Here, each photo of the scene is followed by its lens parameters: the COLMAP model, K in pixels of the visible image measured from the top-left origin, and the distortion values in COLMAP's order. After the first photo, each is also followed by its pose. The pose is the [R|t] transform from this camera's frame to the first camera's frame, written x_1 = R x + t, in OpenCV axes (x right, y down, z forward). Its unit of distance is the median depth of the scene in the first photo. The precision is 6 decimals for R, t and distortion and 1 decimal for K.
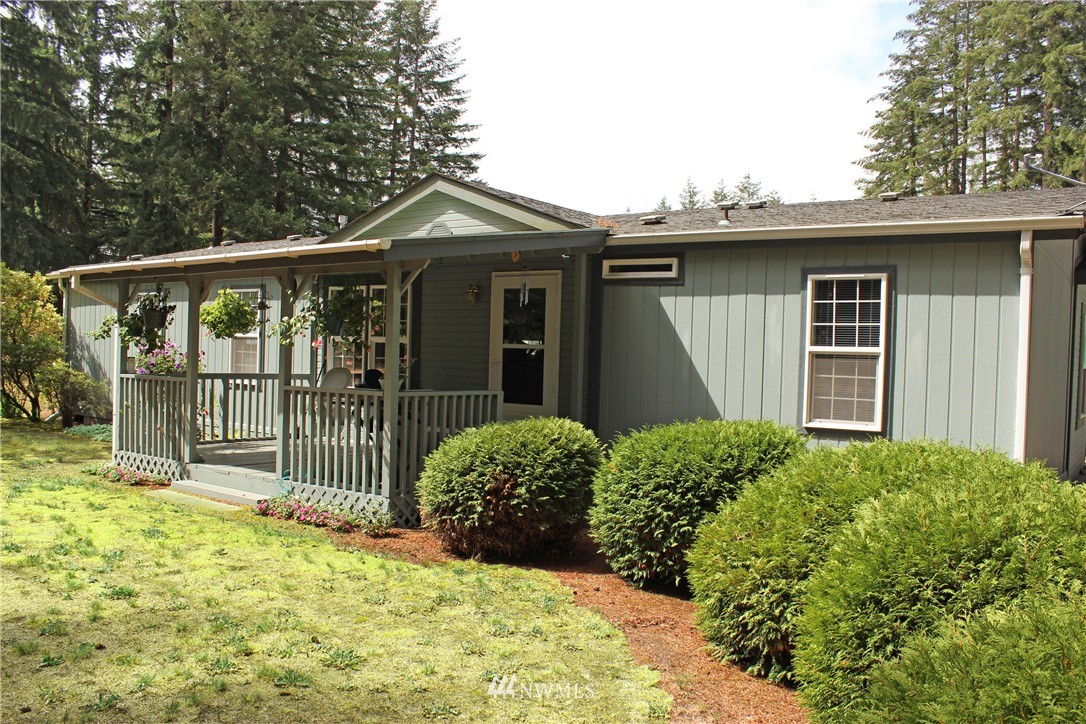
lens RADIAL K [[910.7, 0, 553.1], [0, 910.7, 372.2], [0, 0, 1]] dist [-0.135049, 0.110219]
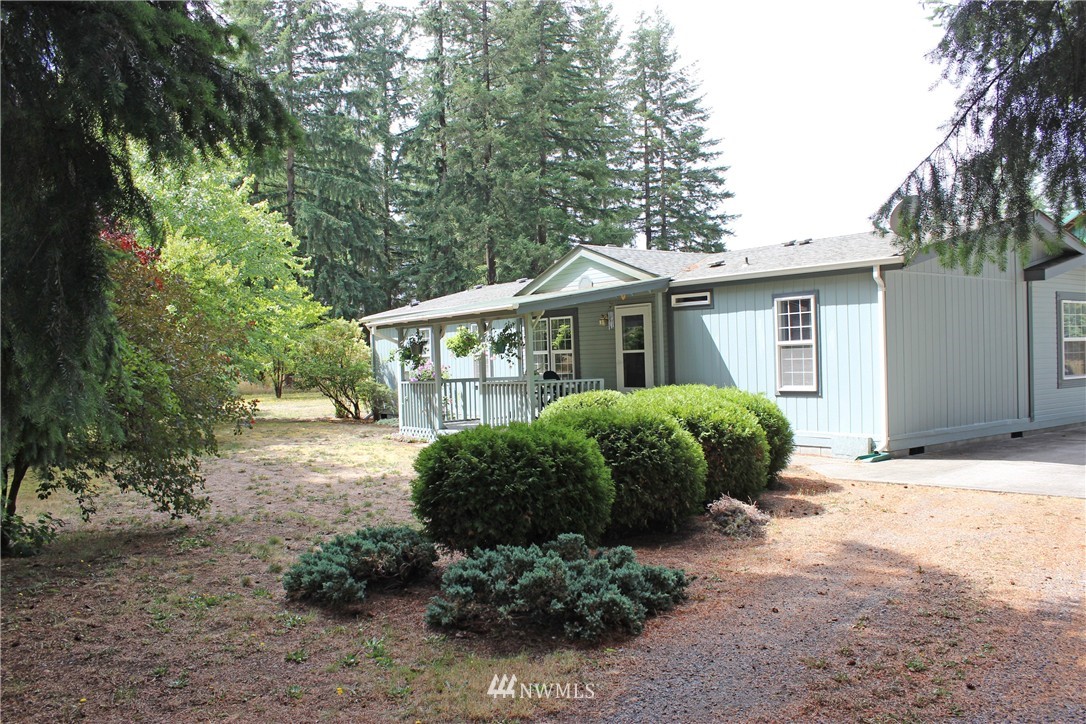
lens RADIAL K [[910.7, 0, 545.1], [0, 910.7, 361.8], [0, 0, 1]] dist [-0.135049, 0.110219]
pose [[0.946931, -0.057484, -0.316254, 0.190612], [0.052248, 0.998321, -0.025017, 0.012787], [0.317161, 0.007165, 0.948345, -0.330533]]
